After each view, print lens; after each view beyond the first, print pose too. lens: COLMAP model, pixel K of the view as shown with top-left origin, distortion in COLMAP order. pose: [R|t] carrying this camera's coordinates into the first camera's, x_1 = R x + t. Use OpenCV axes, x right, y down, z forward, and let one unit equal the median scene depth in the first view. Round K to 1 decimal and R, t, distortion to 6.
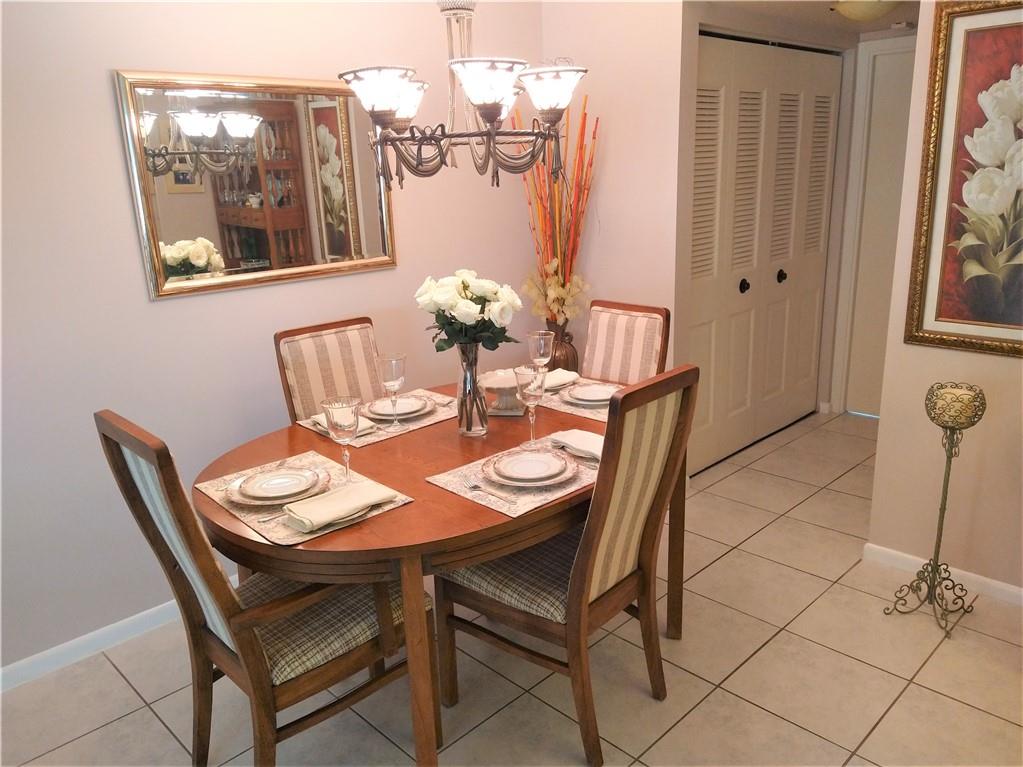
lens RADIAL K [[767.8, 0, 514.9], [0, 767.8, 383.3], [0, 0, 1]] dist [0.126795, -0.173777]
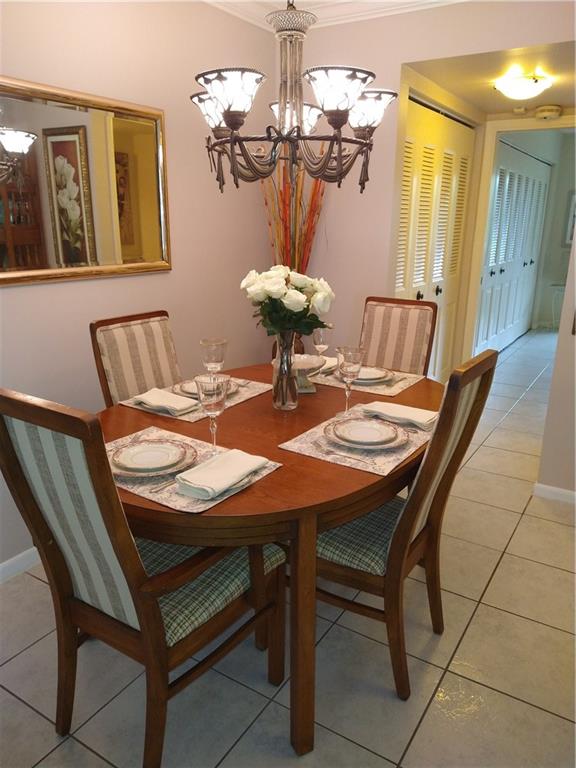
lens RADIAL K [[565.2, 0, 288.0], [0, 565.2, 384.0], [0, 0, 1]] dist [0.120802, -0.165796]
pose [[0.974451, -0.017904, 0.223883, -0.237628], [0.016594, 0.999832, 0.007730, 0.022403], [-0.223984, -0.003818, 0.974585, 0.160418]]
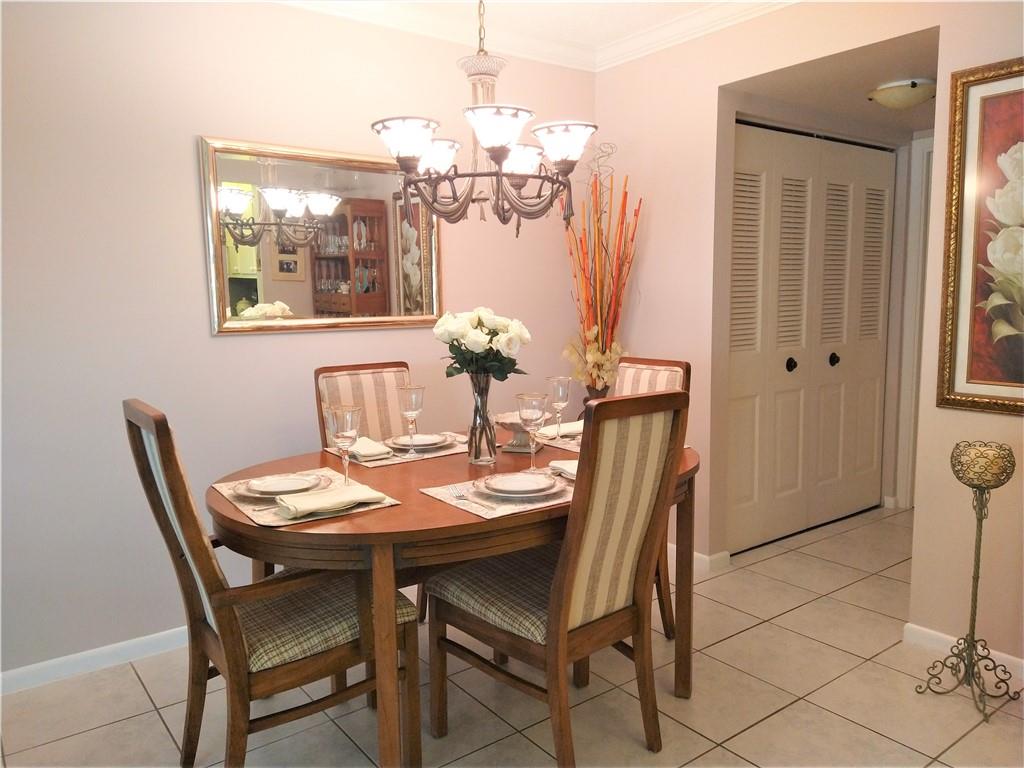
lens RADIAL K [[753.6, 0, 515.0], [0, 753.6, 383.1], [0, 0, 1]] dist [0.120802, -0.165796]
pose [[0.990607, 0.038188, -0.131300, 0.116589], [-0.057893, 0.987034, -0.149705, 0.106020], [0.123881, 0.155900, 0.979974, -0.005624]]
